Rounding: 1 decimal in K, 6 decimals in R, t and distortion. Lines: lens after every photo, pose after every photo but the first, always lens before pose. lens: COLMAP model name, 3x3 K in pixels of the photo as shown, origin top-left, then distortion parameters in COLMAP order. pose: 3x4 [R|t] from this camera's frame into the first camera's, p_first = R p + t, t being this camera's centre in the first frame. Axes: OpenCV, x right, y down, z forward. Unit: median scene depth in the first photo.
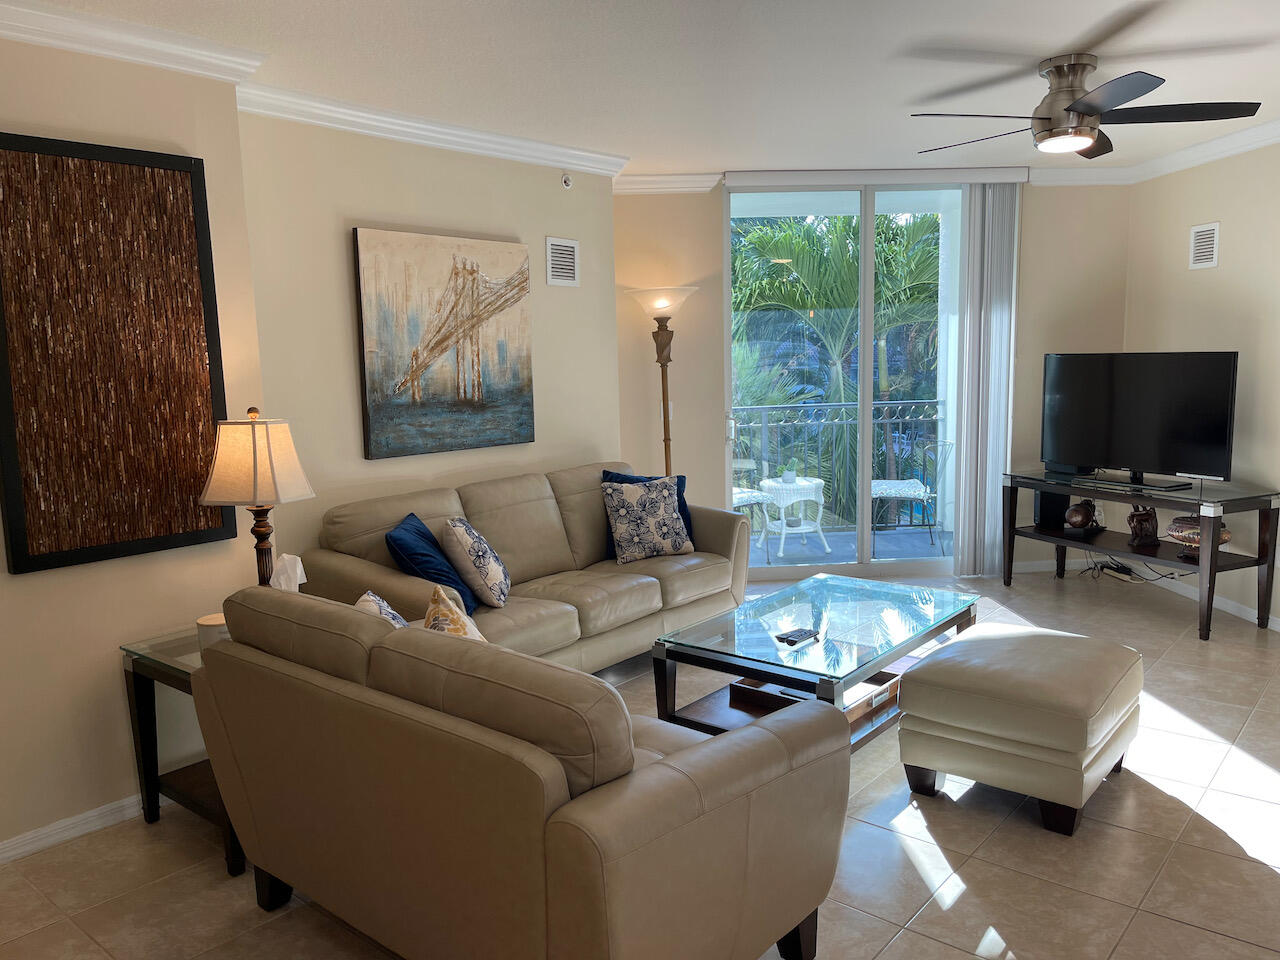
lens RADIAL K [[973.2, 0, 640.6], [0, 973.2, 496.3], [0, 0, 1]] dist [0.077837, -0.075725]
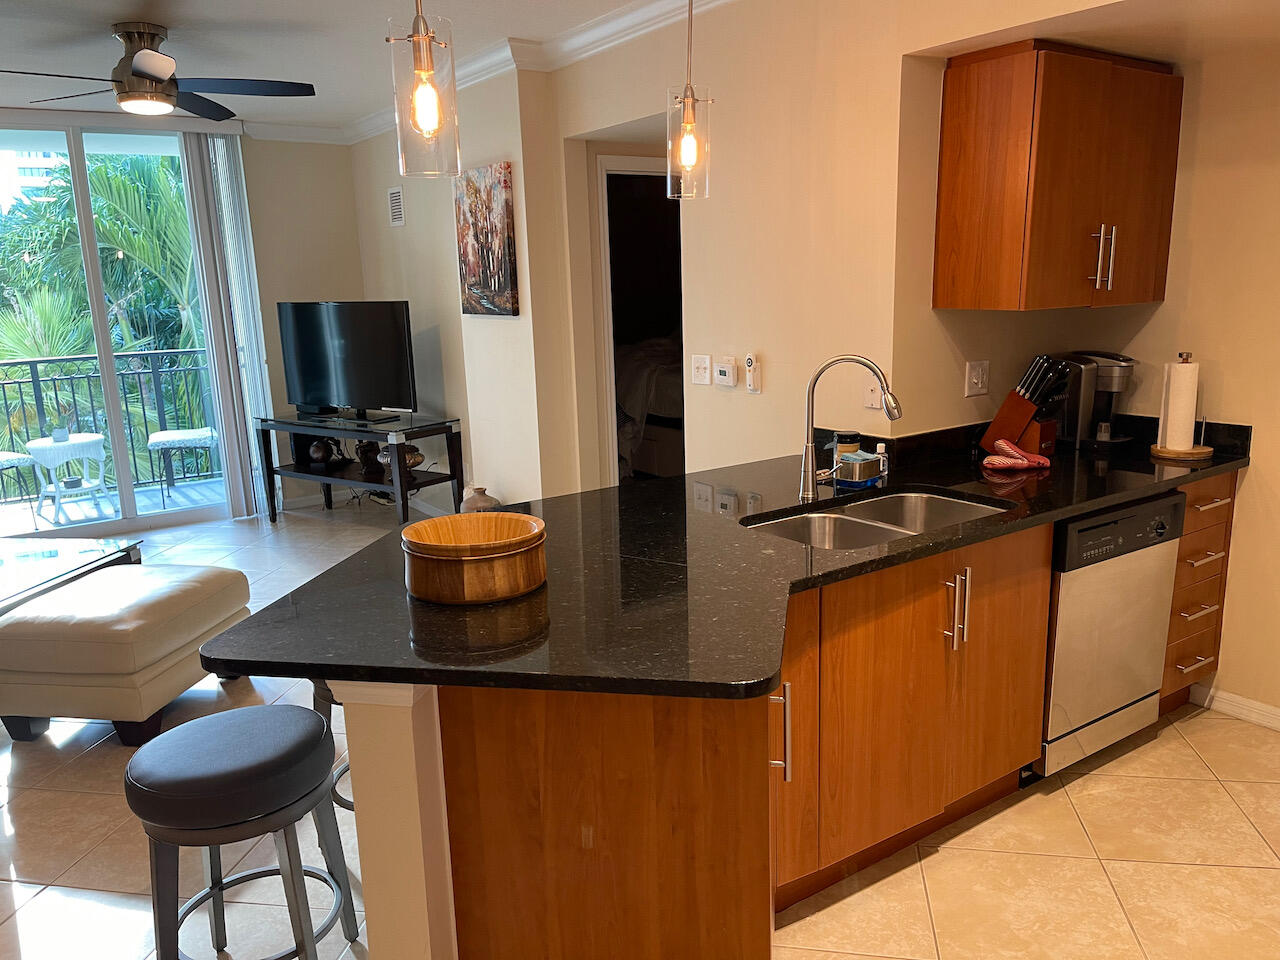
lens RADIAL K [[973.2, 0, 636.8], [0, 973.2, 496.1], [0, 0, 1]] dist [0.077837, -0.075725]
pose [[0.867557, -0.113671, 0.484173, 0.271720], [0.084449, 0.993062, 0.081825, 0.011906], [-0.490115, -0.030100, 0.871138, -0.160798]]
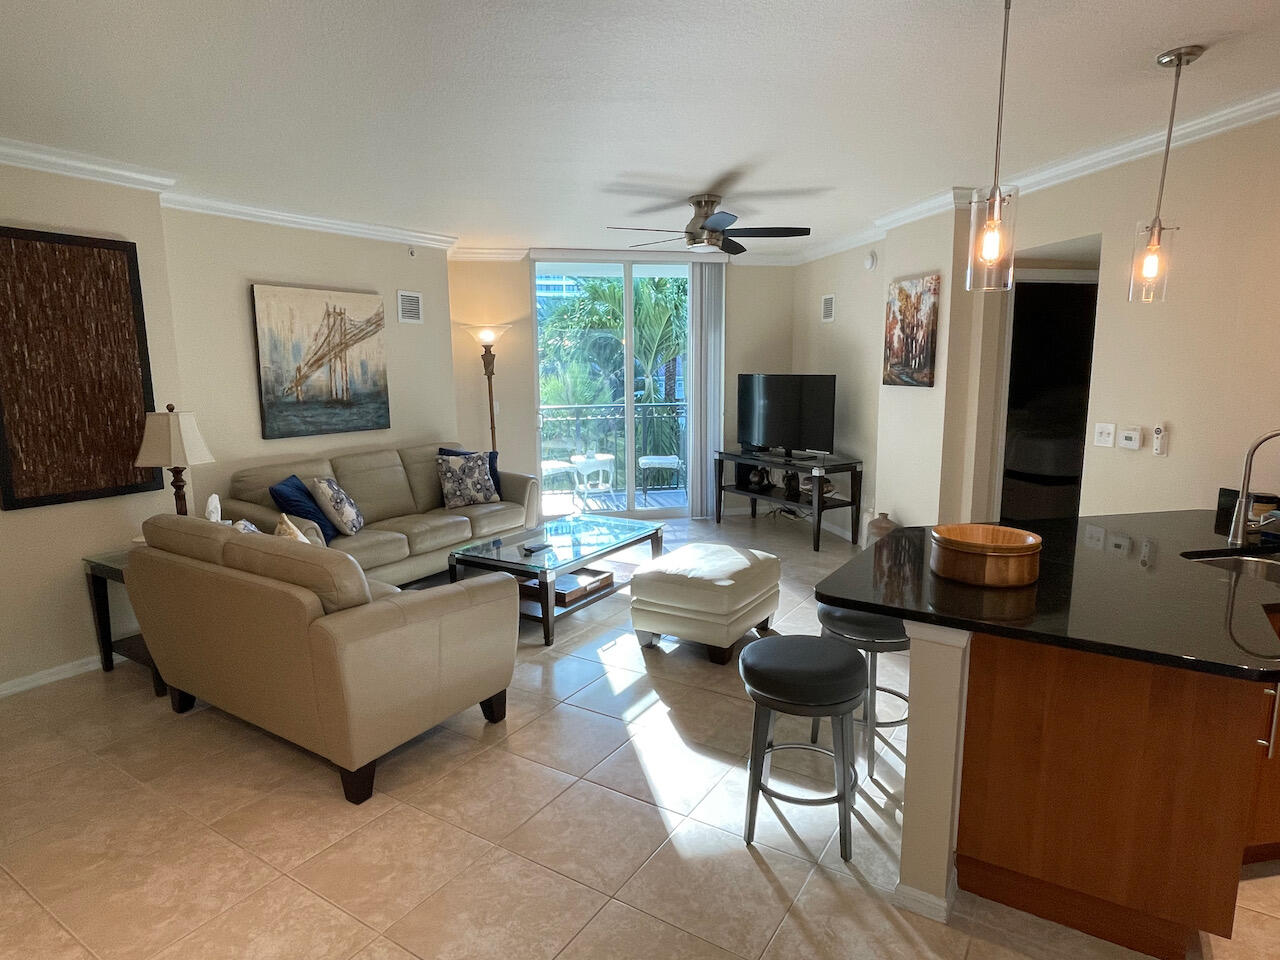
lens RADIAL K [[738.4, 0, 637.8], [0, 738.4, 489.6], [0, 0, 1]] dist [0.009094, -0.008277]
pose [[0.991871, -0.007613, 0.127018, 0.134106], [0.004964, 0.999764, 0.021160, 0.016840], [-0.127149, -0.020358, 0.991675, -0.181739]]
